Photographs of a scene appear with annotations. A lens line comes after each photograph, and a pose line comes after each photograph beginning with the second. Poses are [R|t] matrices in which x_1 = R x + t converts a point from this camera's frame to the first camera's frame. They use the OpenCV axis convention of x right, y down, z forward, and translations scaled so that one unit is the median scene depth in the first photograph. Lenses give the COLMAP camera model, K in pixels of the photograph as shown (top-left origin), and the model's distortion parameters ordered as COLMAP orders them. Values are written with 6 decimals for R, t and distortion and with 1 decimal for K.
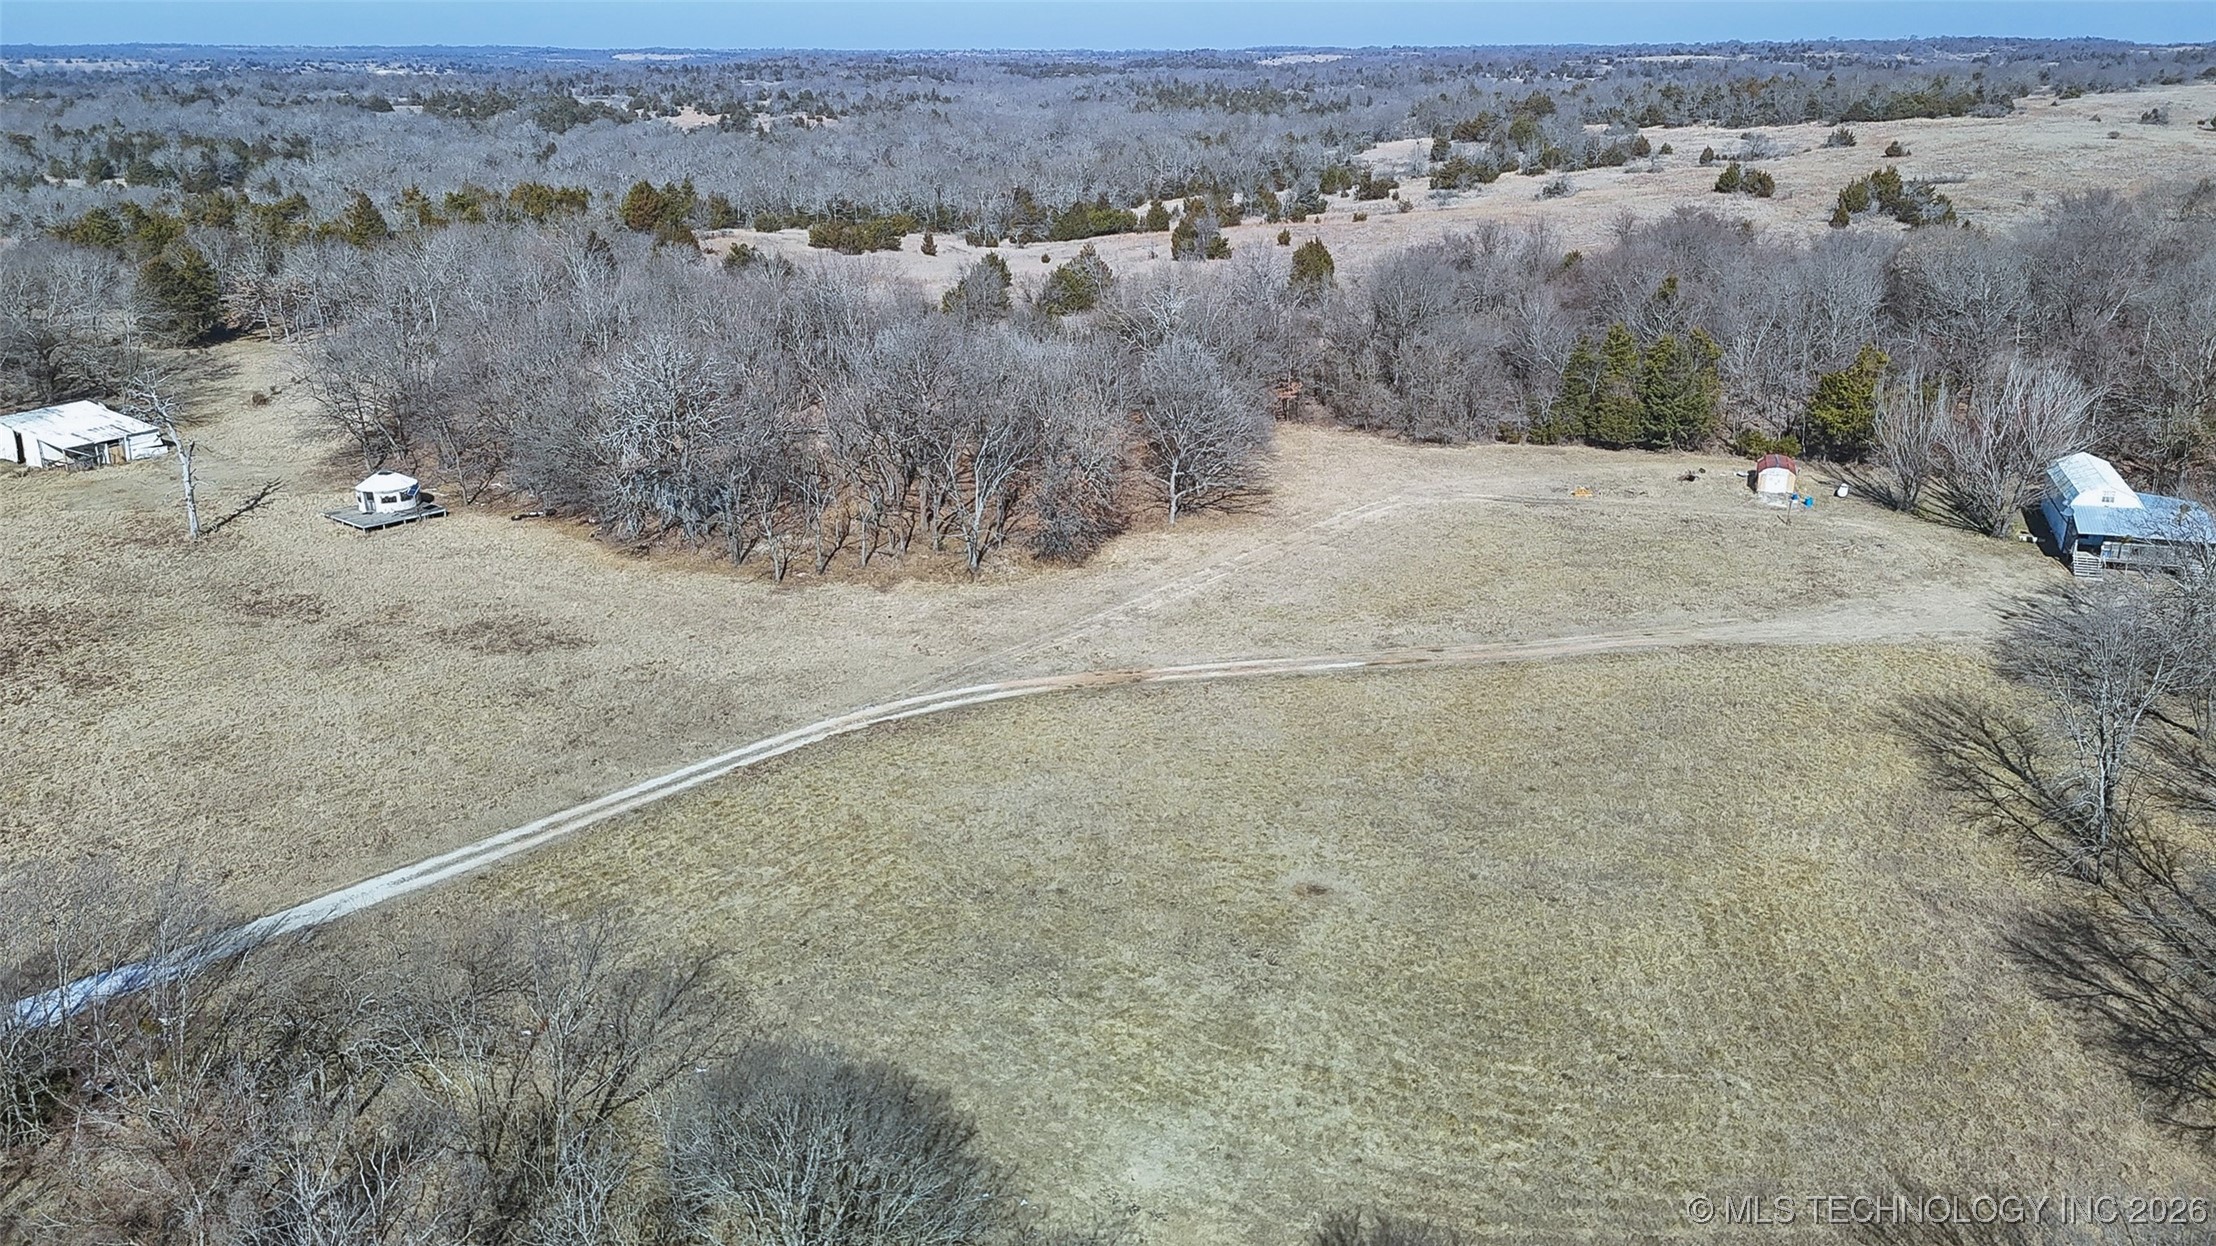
lens RADIAL K [[1574.4, 0, 1110.6], [0, 1574.4, 622.6], [0, 0, 1]] dist [0.052122, -0.023505]
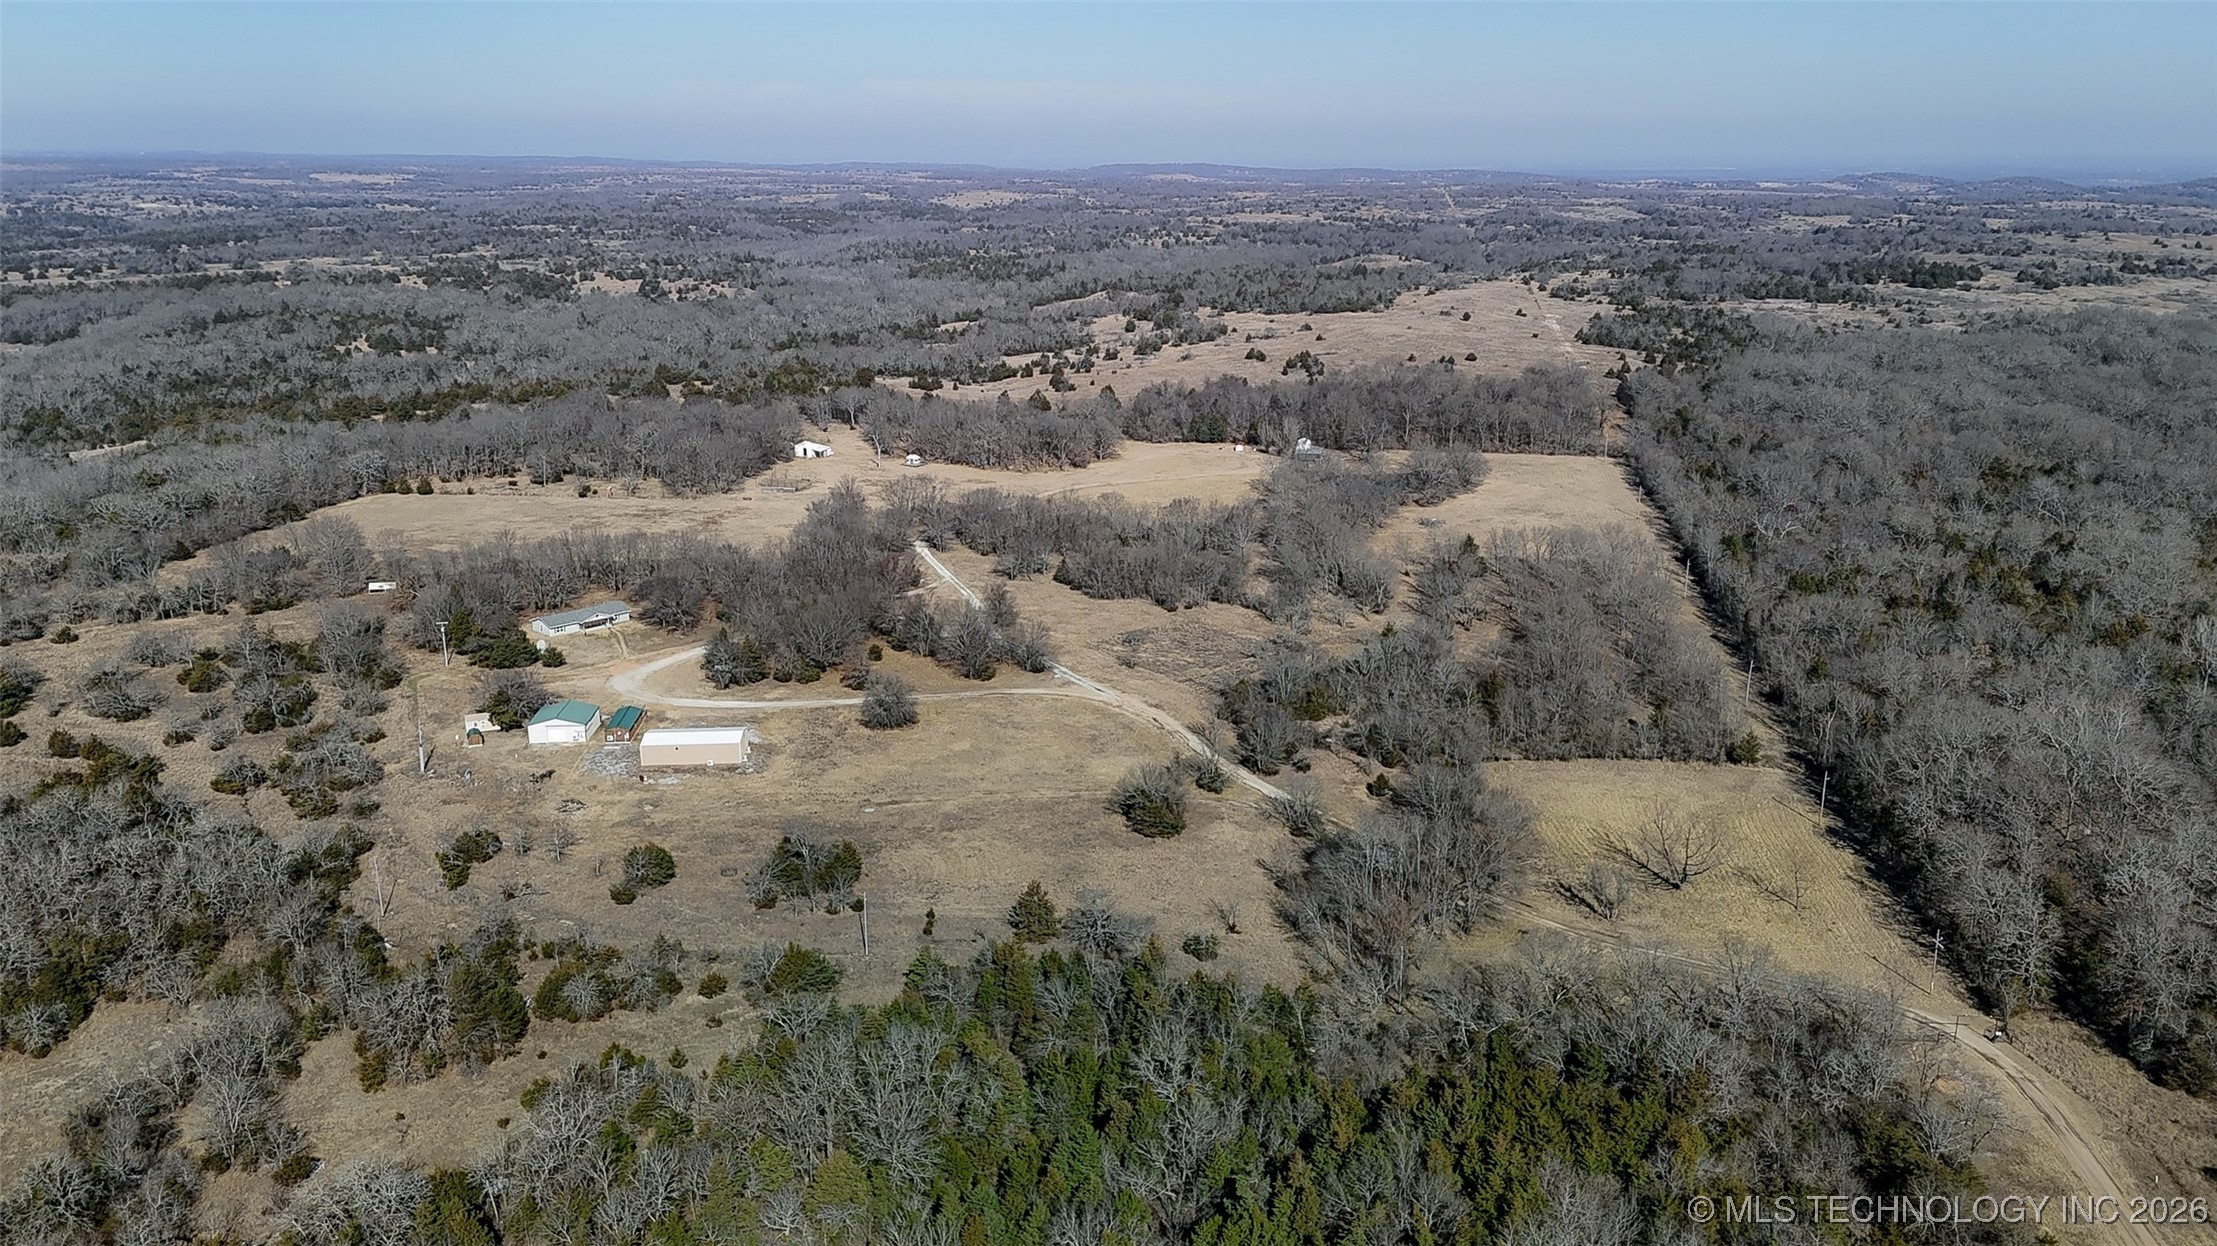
lens RADIAL K [[1575.1, 0, 1107.6], [0, 1575.1, 622.4], [0, 0, 1]] dist [0.052122, -0.023505]
pose [[0.977334, -0.047196, 0.206376, -0.671715], [0.058471, 0.997092, -0.048877, 0.463387], [-0.203469, 0.059836, 0.977251, -2.486345]]
